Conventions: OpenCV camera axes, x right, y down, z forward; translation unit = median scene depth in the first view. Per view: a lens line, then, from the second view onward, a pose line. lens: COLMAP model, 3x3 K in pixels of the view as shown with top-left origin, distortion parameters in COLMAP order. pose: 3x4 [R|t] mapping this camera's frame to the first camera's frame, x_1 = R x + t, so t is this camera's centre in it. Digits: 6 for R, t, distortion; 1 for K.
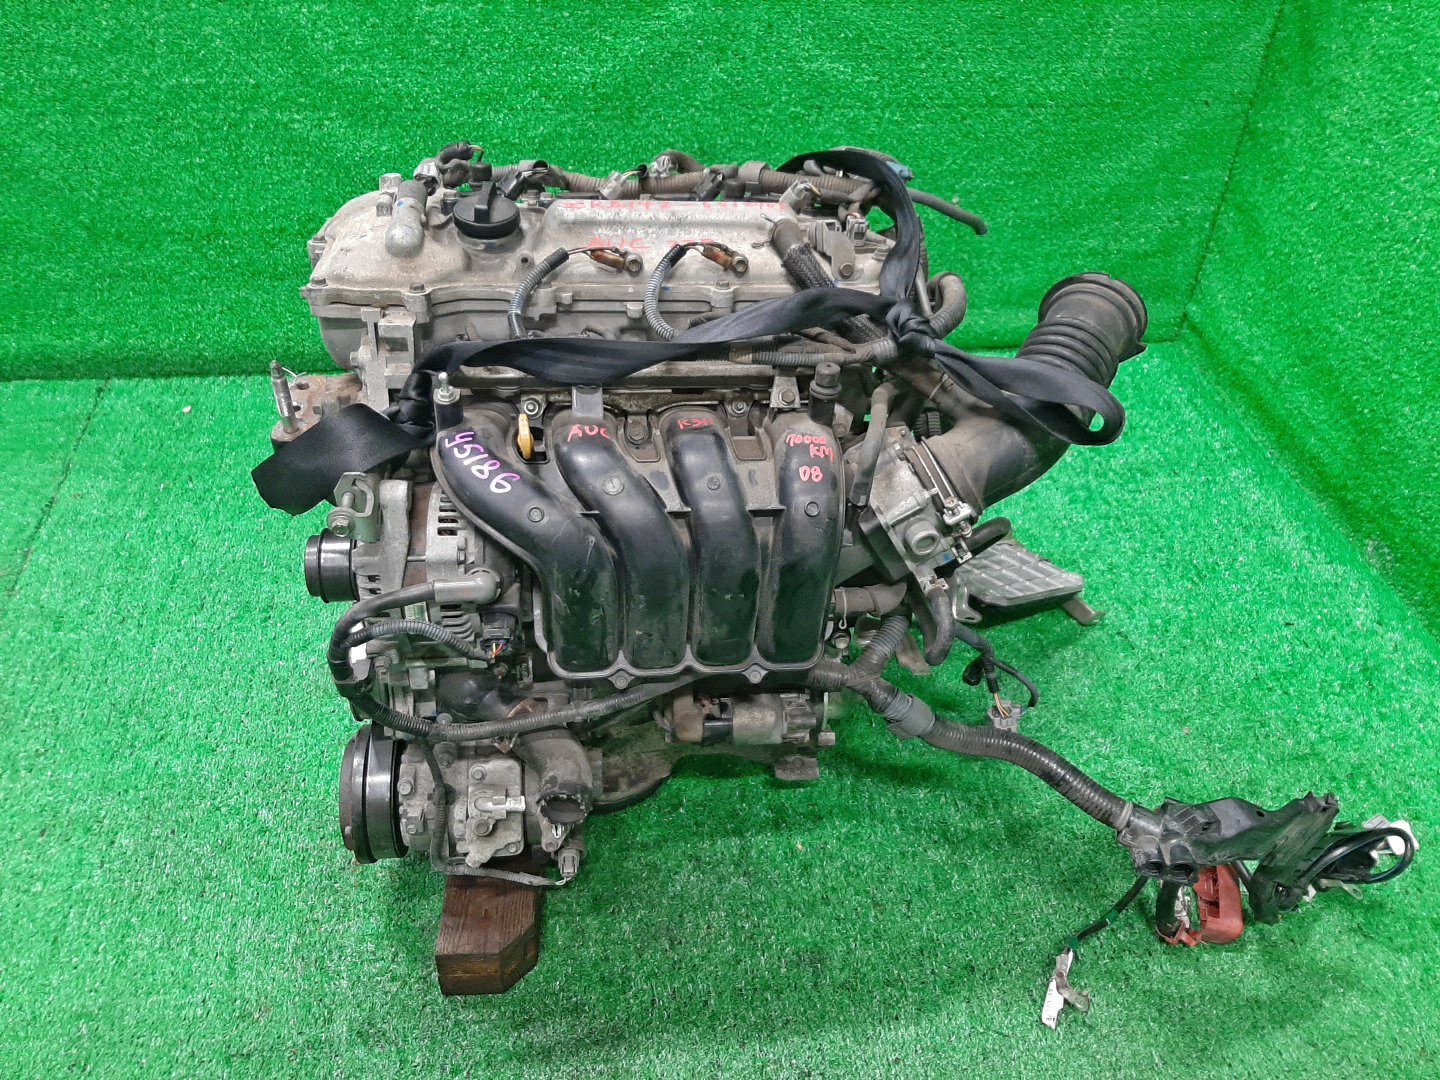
lens RADIAL K [[1112.6, 0, 718.2], [0, 1112.6, 524.2], [0, 0, 1]] dist [0.029757, -0.062612]
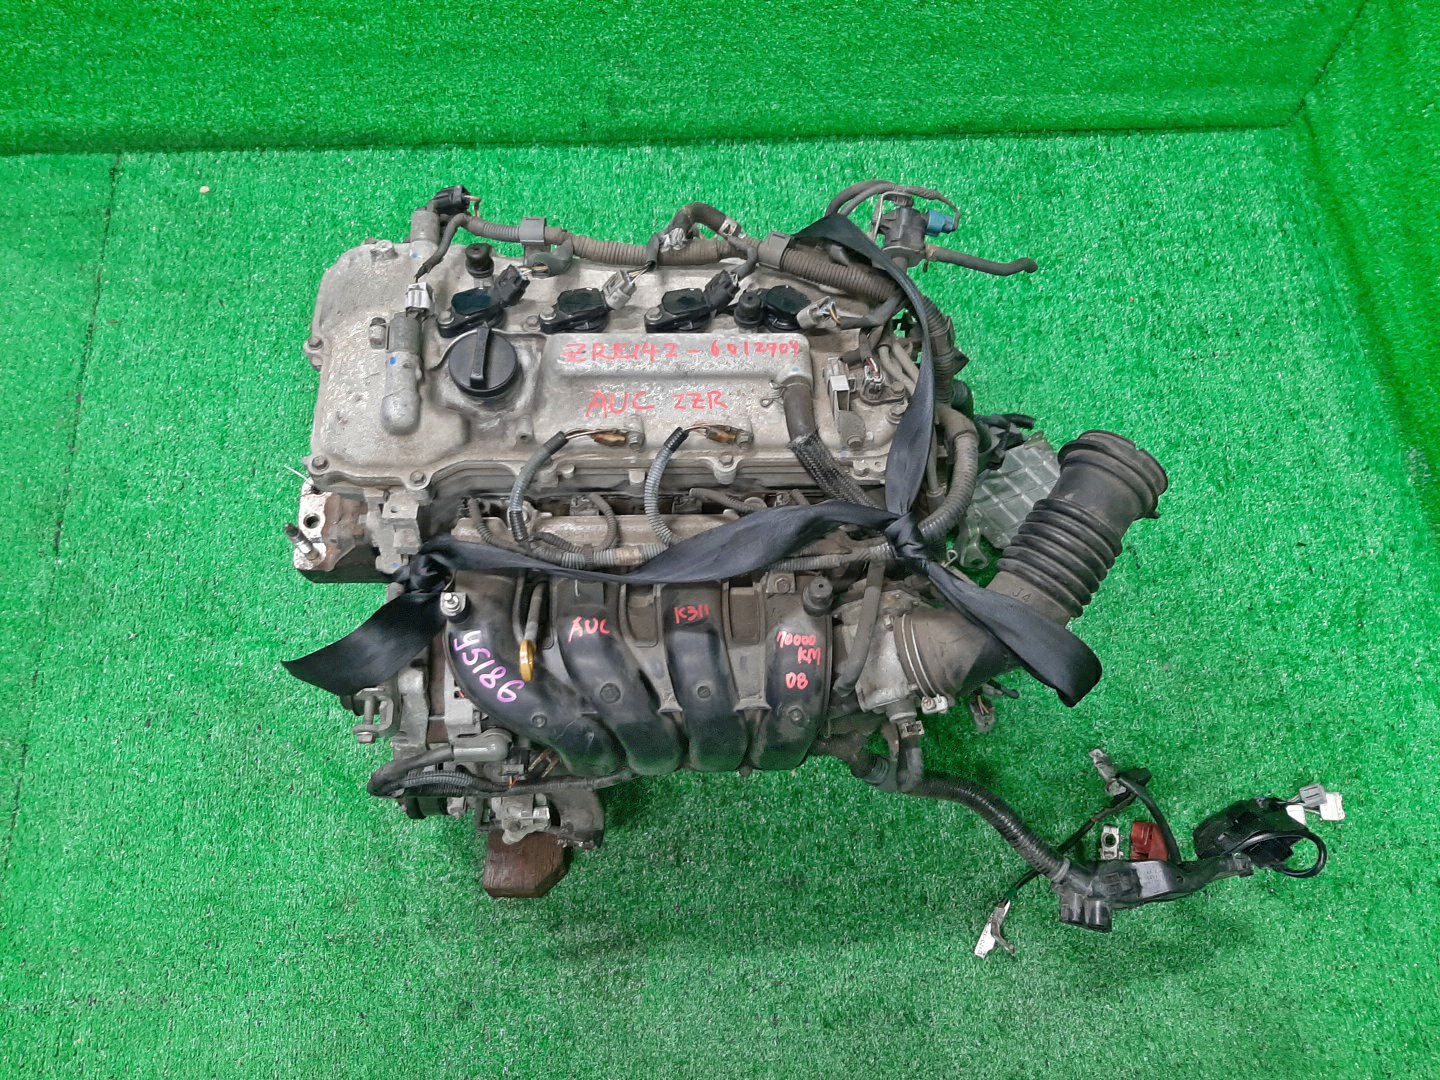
lens RADIAL K [[1112.6, 0, 718.6], [0, 1112.6, 534.7], [0, 0, 1]] dist [0.029757, -0.062612]
pose [[0.997470, 0.055205, -0.044778, 0.038165], [-0.030019, 0.898170, 0.438622, -0.496556], [0.064432, -0.436169, 0.897555, 0.079937]]
